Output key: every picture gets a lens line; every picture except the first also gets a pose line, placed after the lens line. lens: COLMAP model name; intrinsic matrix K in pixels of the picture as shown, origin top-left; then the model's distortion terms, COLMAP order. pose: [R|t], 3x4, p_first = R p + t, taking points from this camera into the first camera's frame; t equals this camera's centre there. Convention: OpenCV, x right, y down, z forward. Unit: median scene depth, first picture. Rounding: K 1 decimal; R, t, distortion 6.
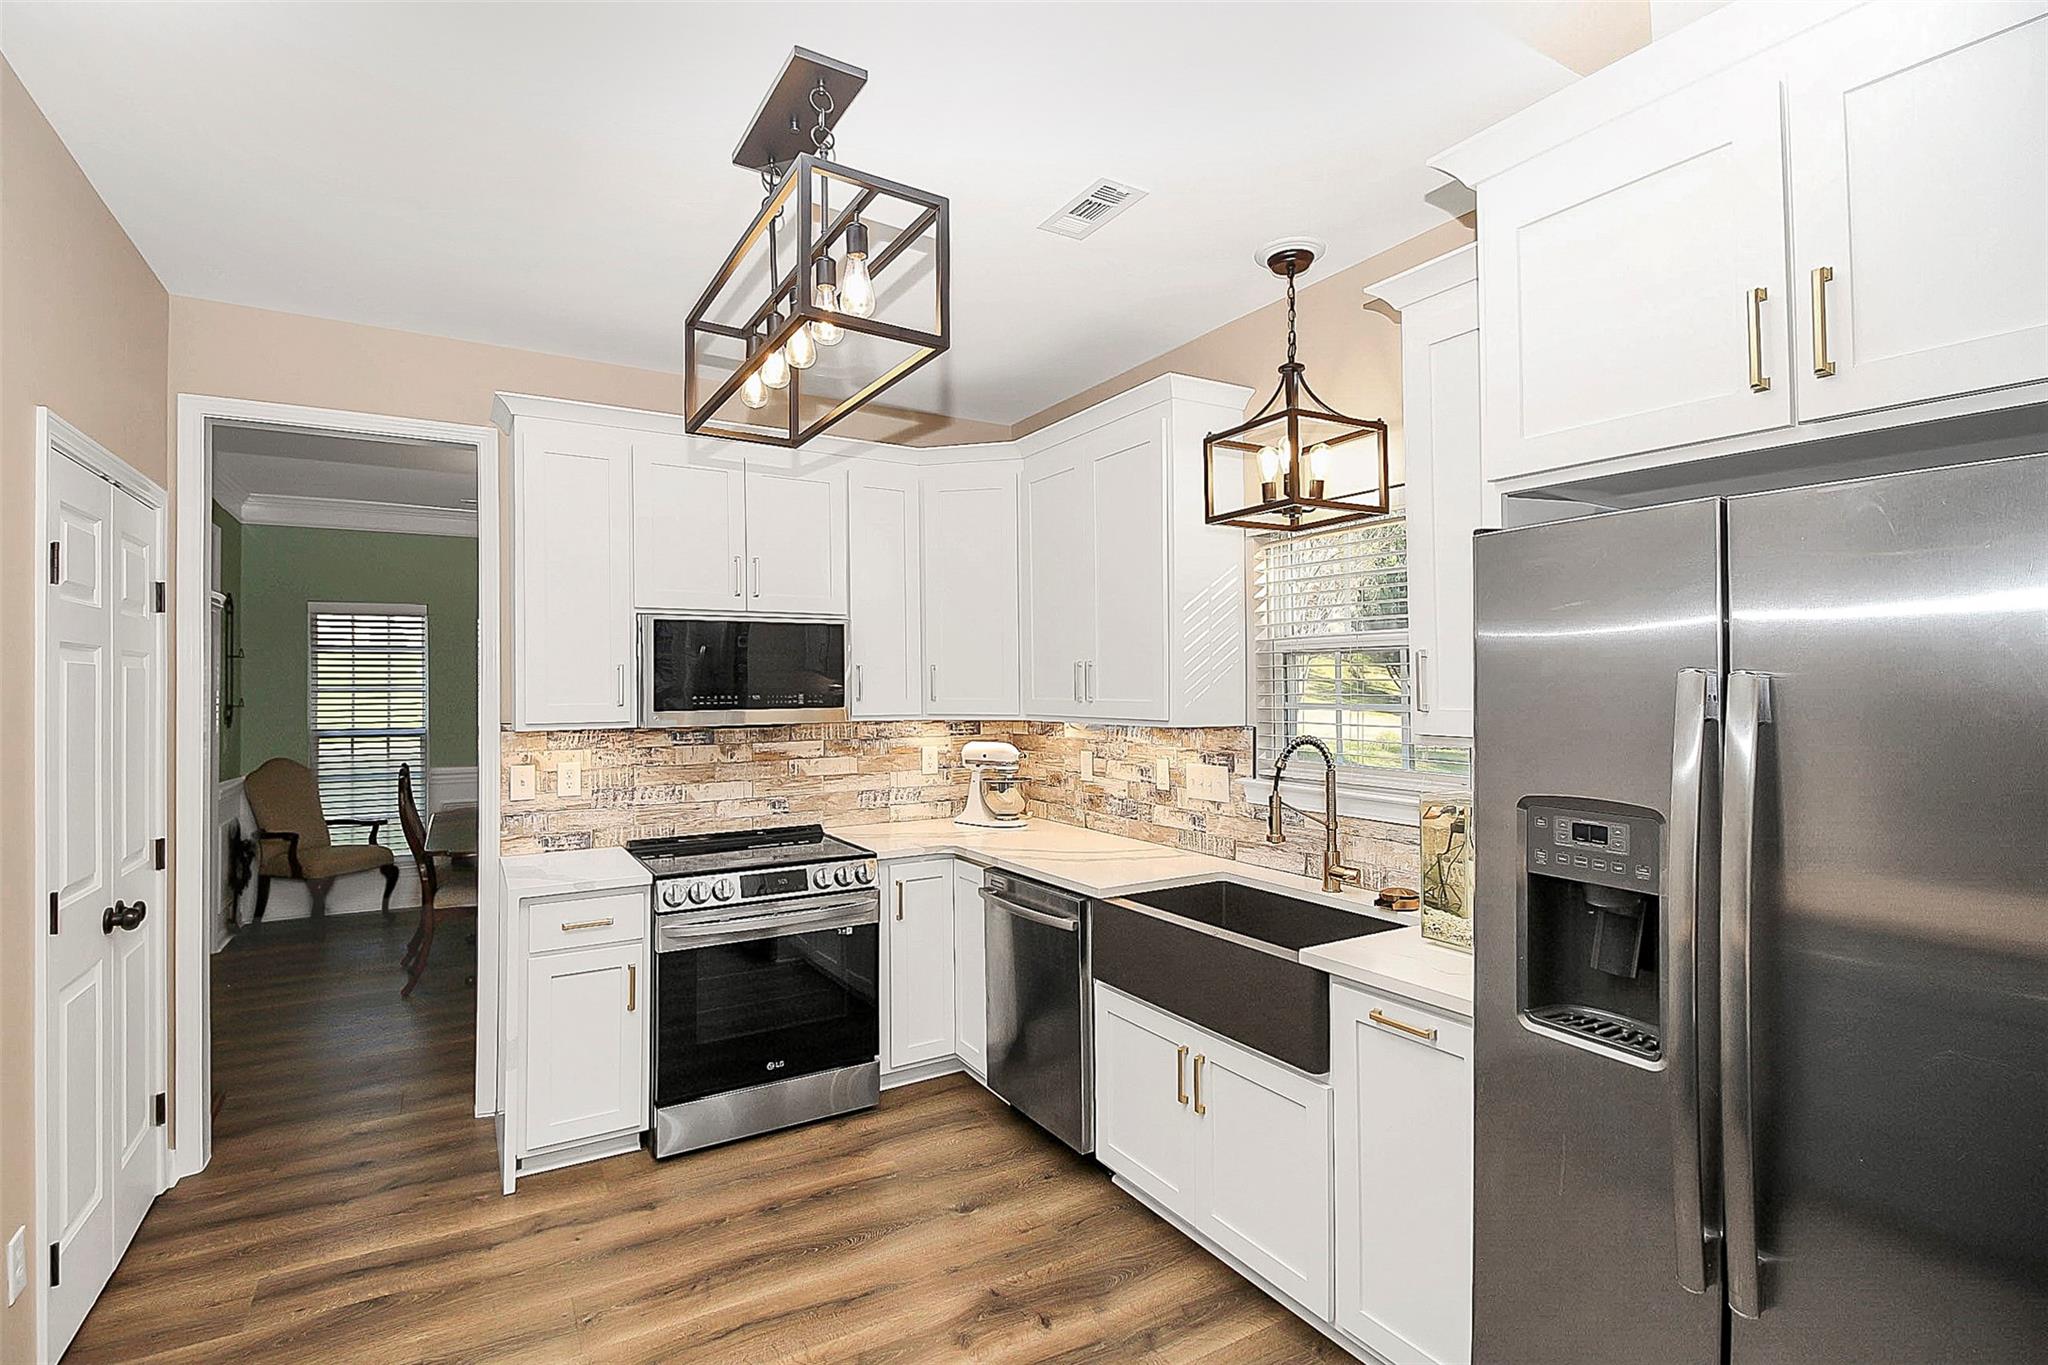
lens RADIAL K [[957.0, 0, 1017.1], [0, 957.0, 666.0], [0, 0, 1]] dist [0.000789, -0.013016]
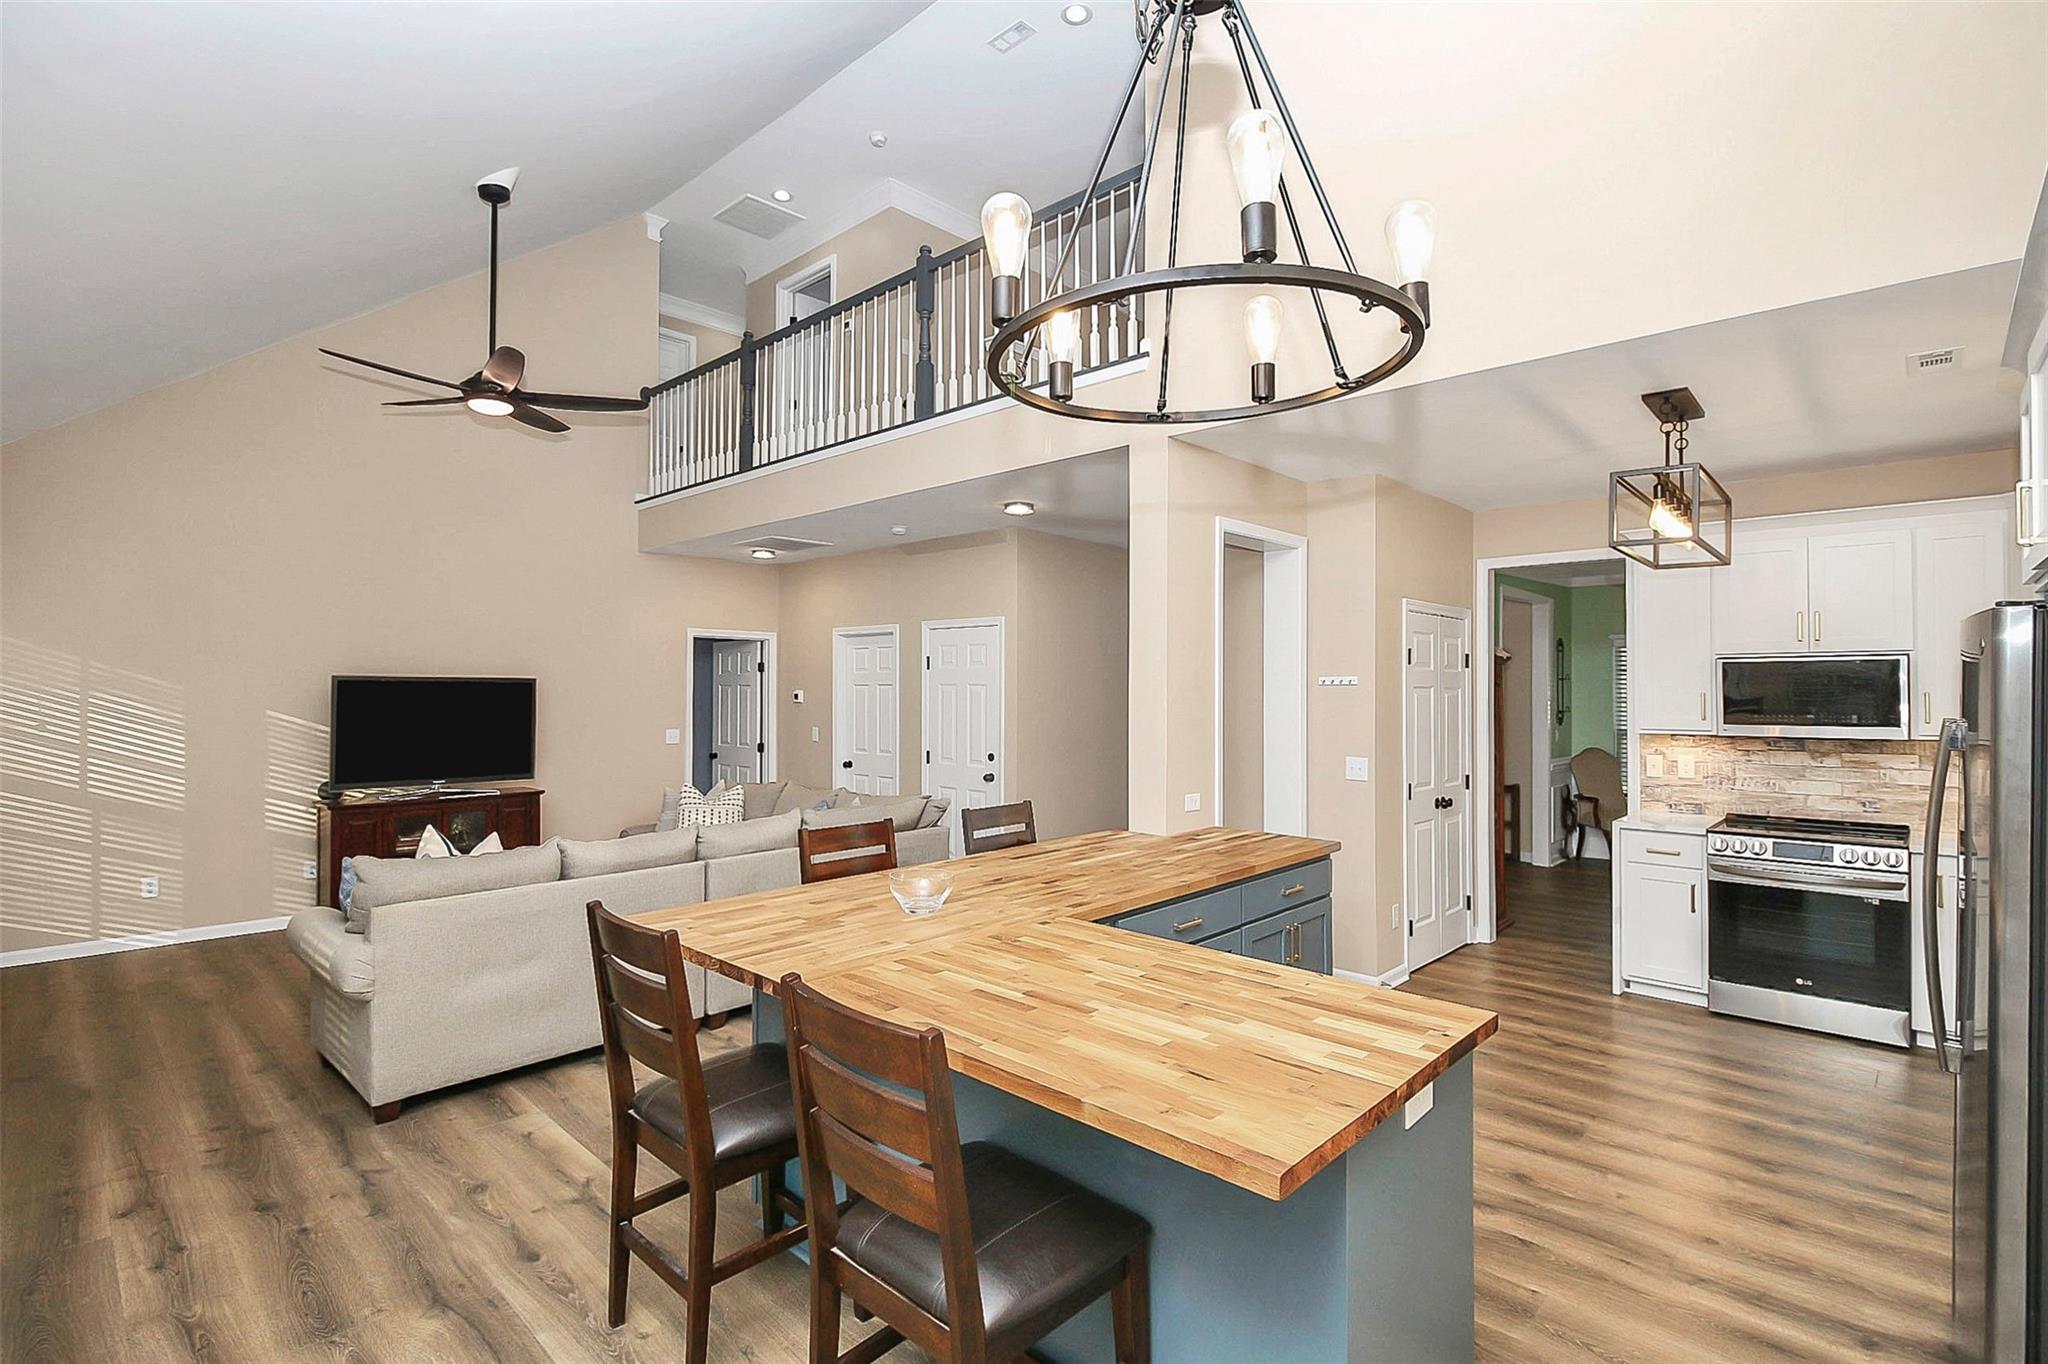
lens RADIAL K [[950.5, 0, 1043.7], [0, 950.5, 660.0], [0, 0, 1]] dist [-0.010530, 0.000002]
pose [[0.273900, -0.025801, -0.961412, 0.712154], [0.010963, 0.999659, -0.023704, -0.027516], [0.961696, -0.004048, 0.274090, -0.400686]]
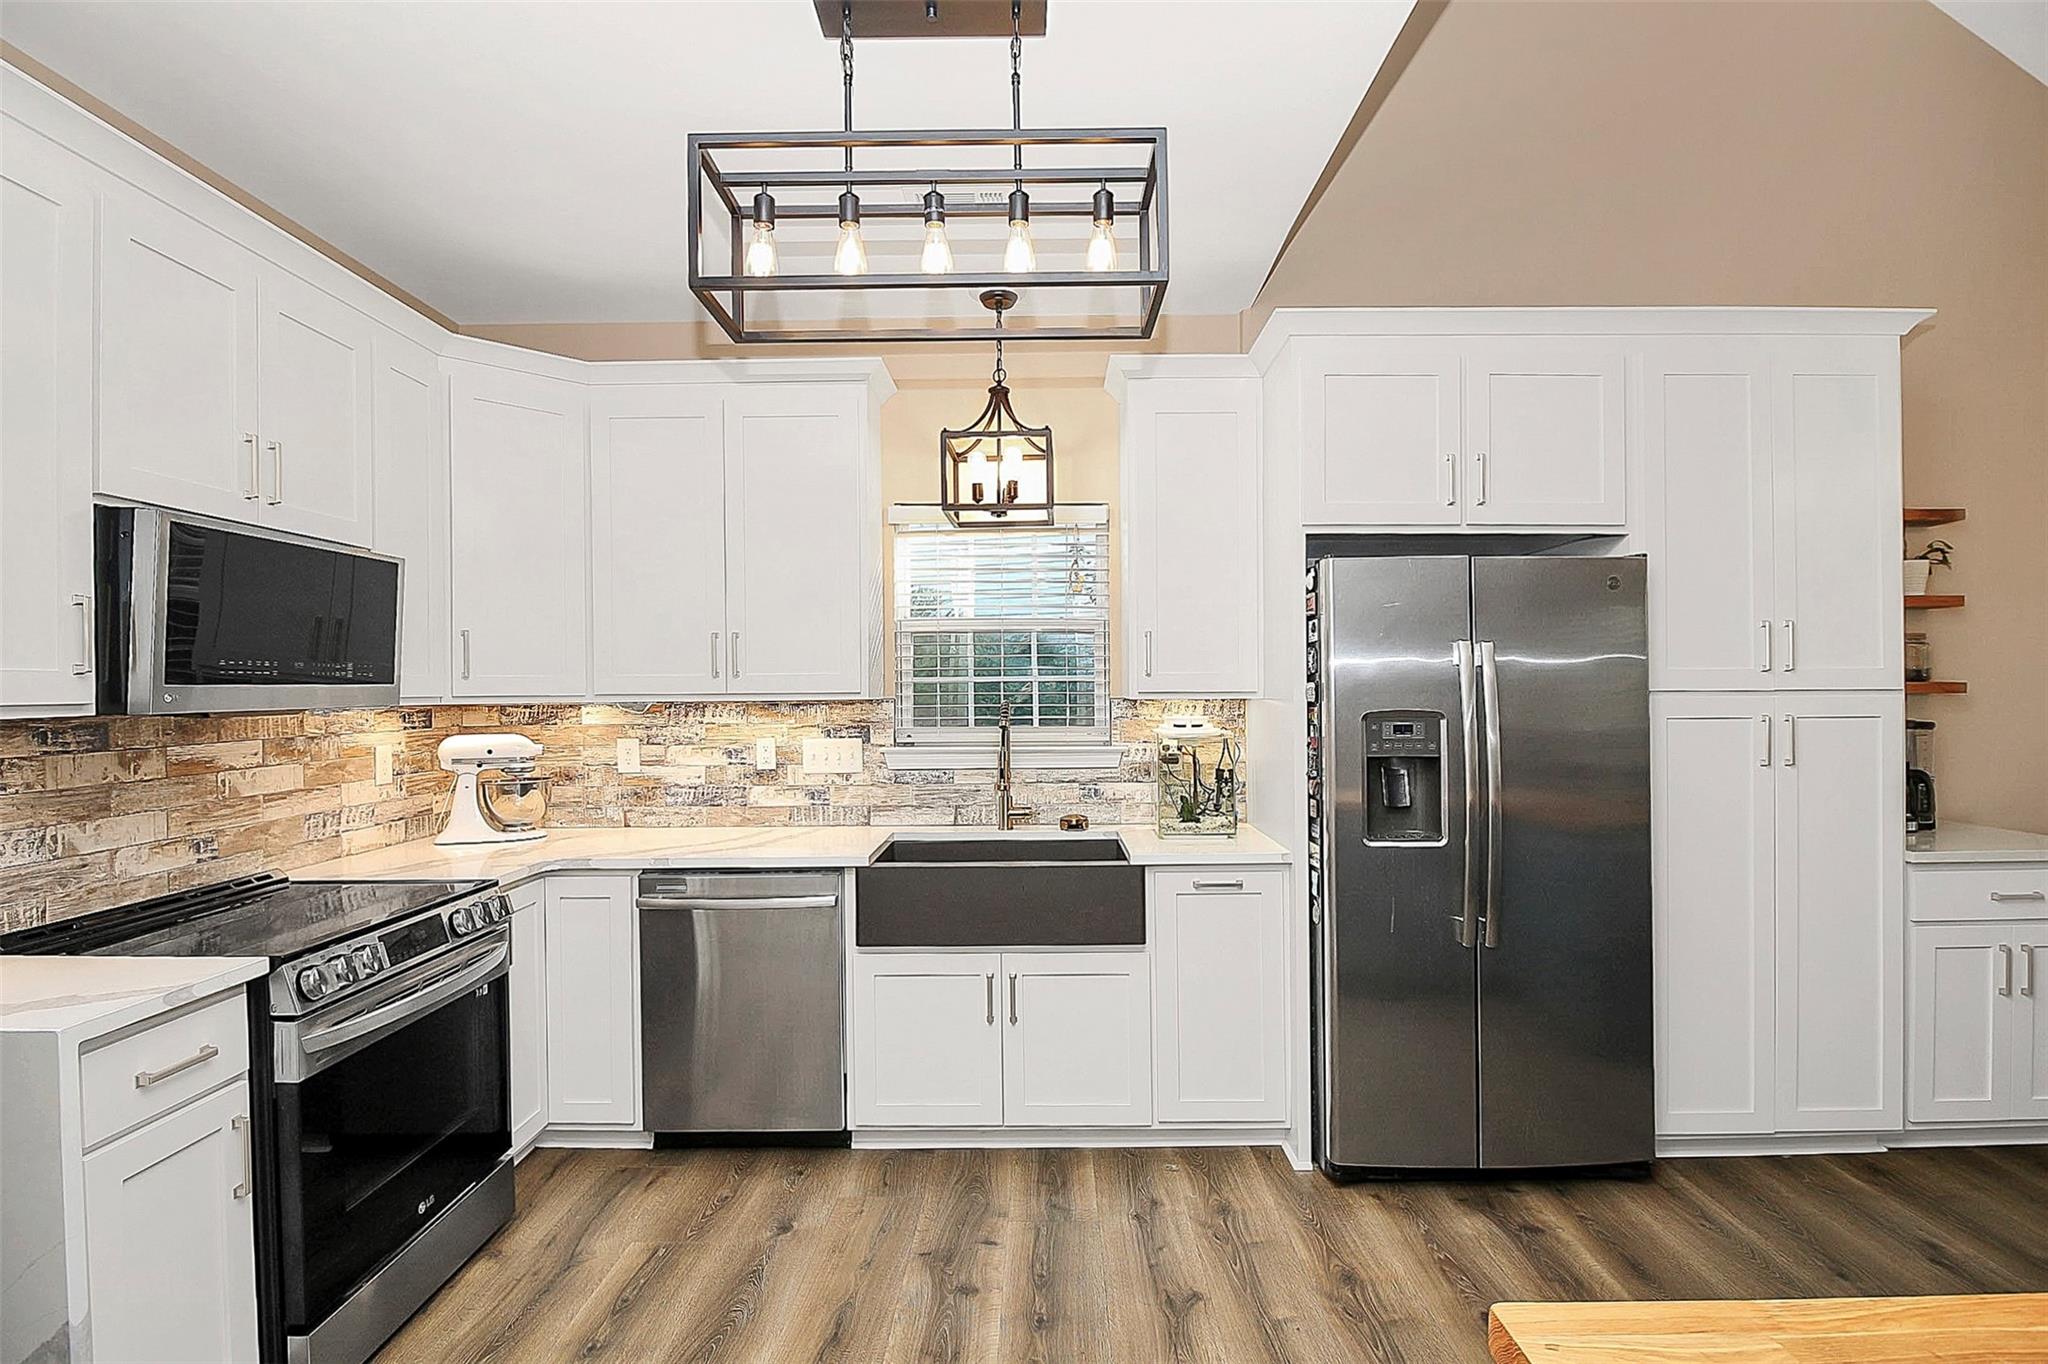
lens RADIAL K [[984.3, 0, 1038.3], [0, 984.3, 686.1], [0, 0, 1]] dist [0.003576, -0.015030]
pose [[0.523495, 0.001741, 0.852027, -0.569223], [-0.012071, 0.999913, 0.005374, 0.036986], [-0.851943, -0.013098, 0.523471, 0.248704]]
